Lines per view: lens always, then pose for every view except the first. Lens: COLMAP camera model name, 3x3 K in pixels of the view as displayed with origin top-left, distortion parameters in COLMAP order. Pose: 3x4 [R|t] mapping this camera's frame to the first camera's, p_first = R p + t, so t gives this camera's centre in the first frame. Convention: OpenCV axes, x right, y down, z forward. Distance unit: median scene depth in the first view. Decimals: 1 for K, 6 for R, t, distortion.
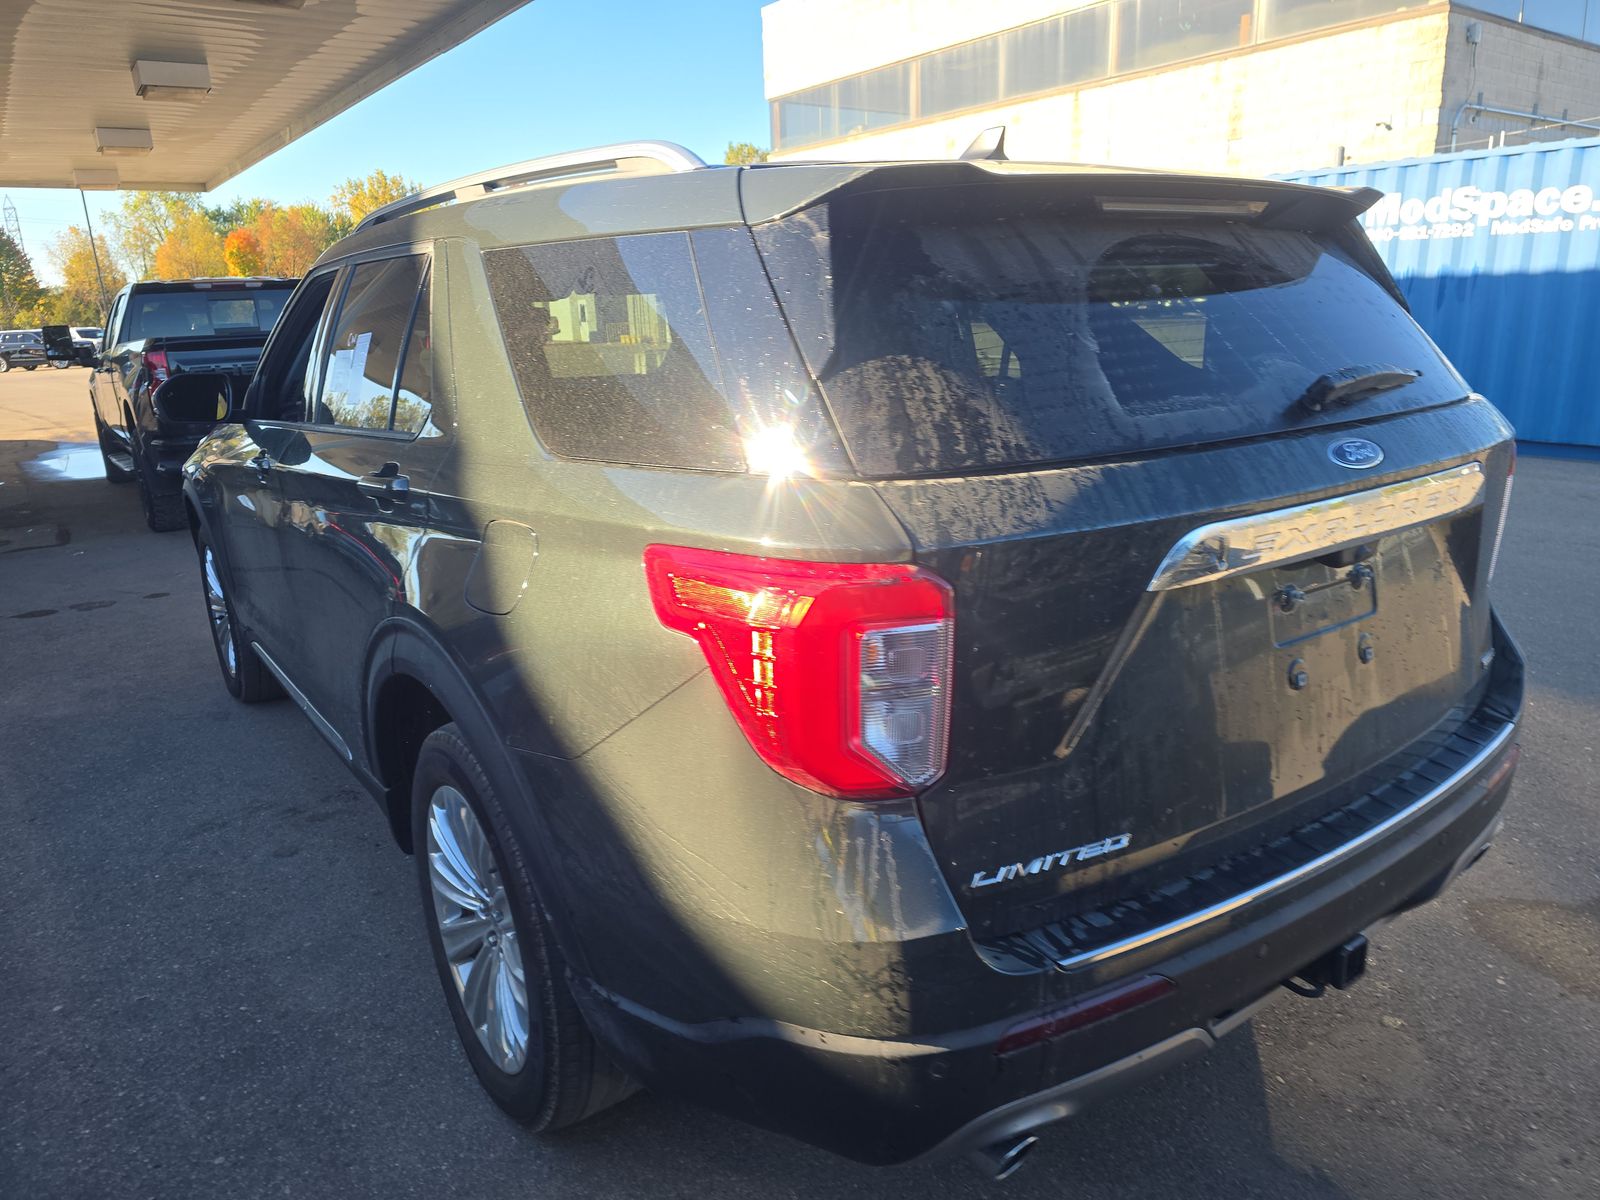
lens RADIAL K [[1126.8, 0, 800.0], [0, 1126.8, 600.0], [0, 0, 1]] dist [0.048928, -0.042832]
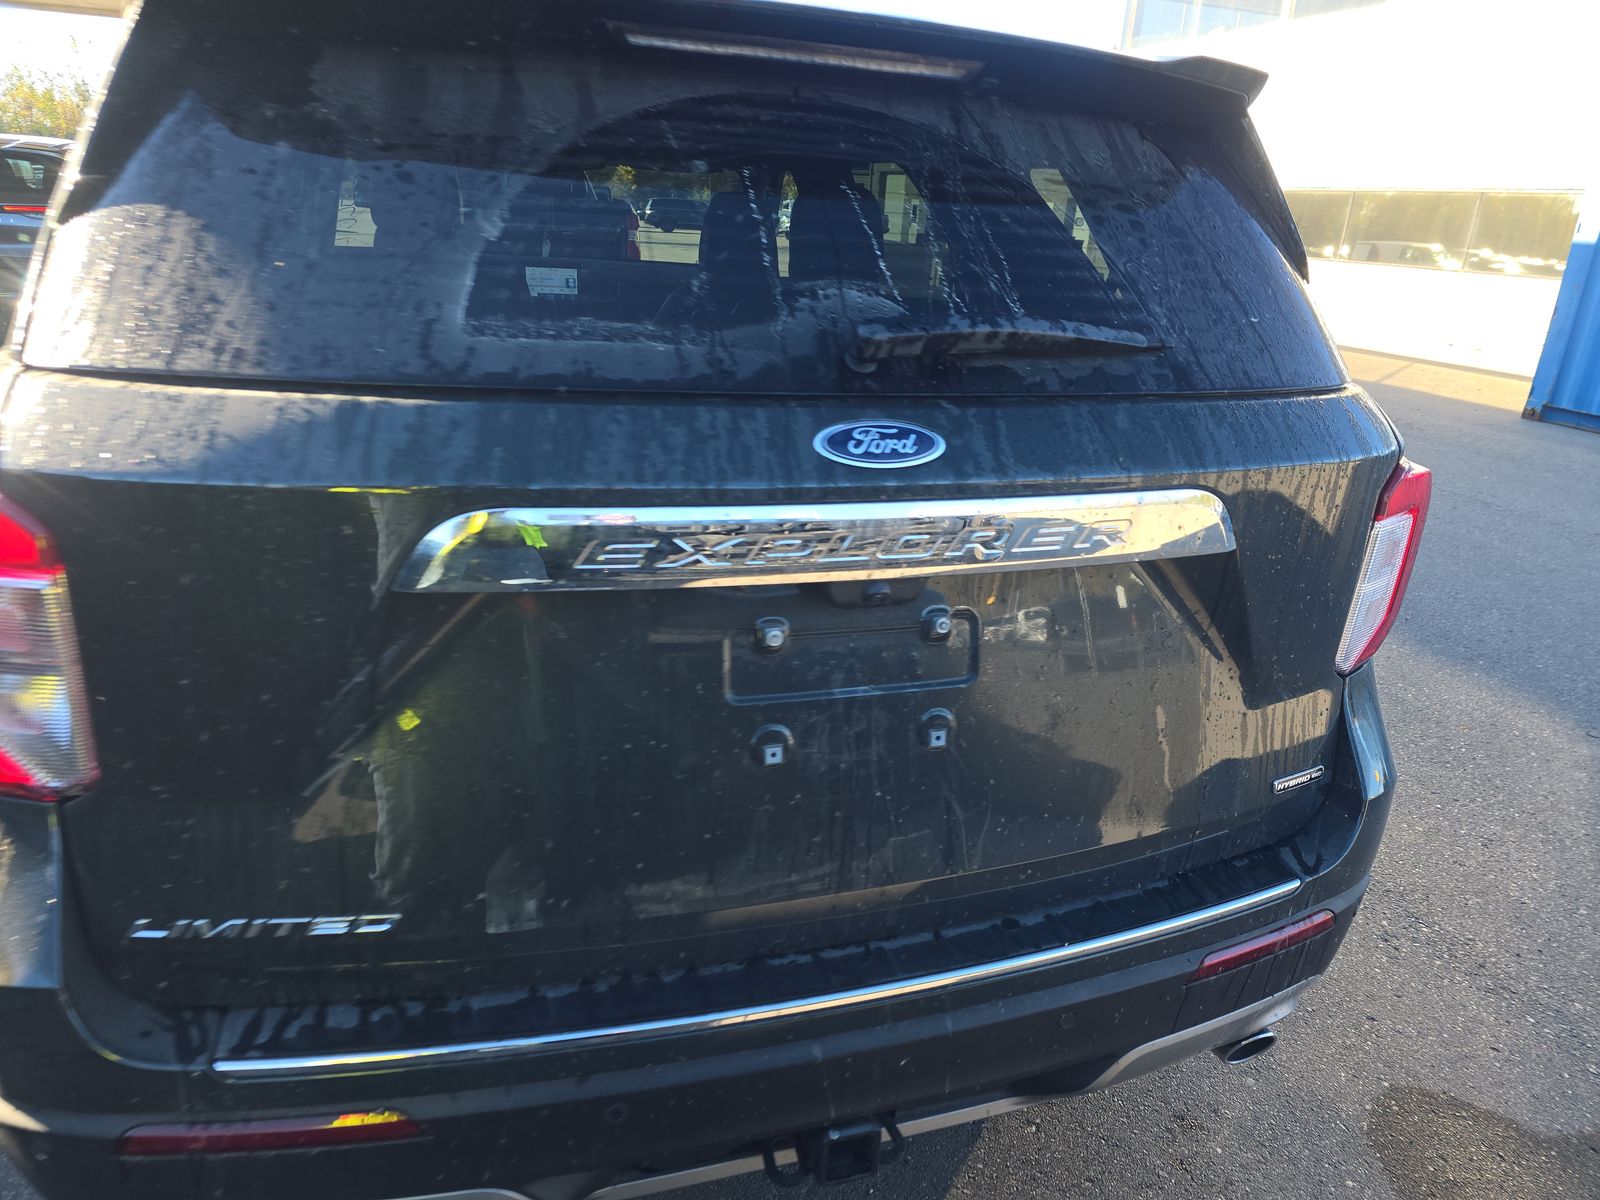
lens RADIAL K [[1126.8, 0, 800.0], [0, 1126.8, 600.0], [0, 0, 1]] dist [0.048928, -0.042832]
pose [[0.949929, 0.185668, -0.251322, 0.700971], [-0.166212, 0.981333, 0.096740, -0.107066], [0.264592, -0.050124, 0.963057, 0.393027]]
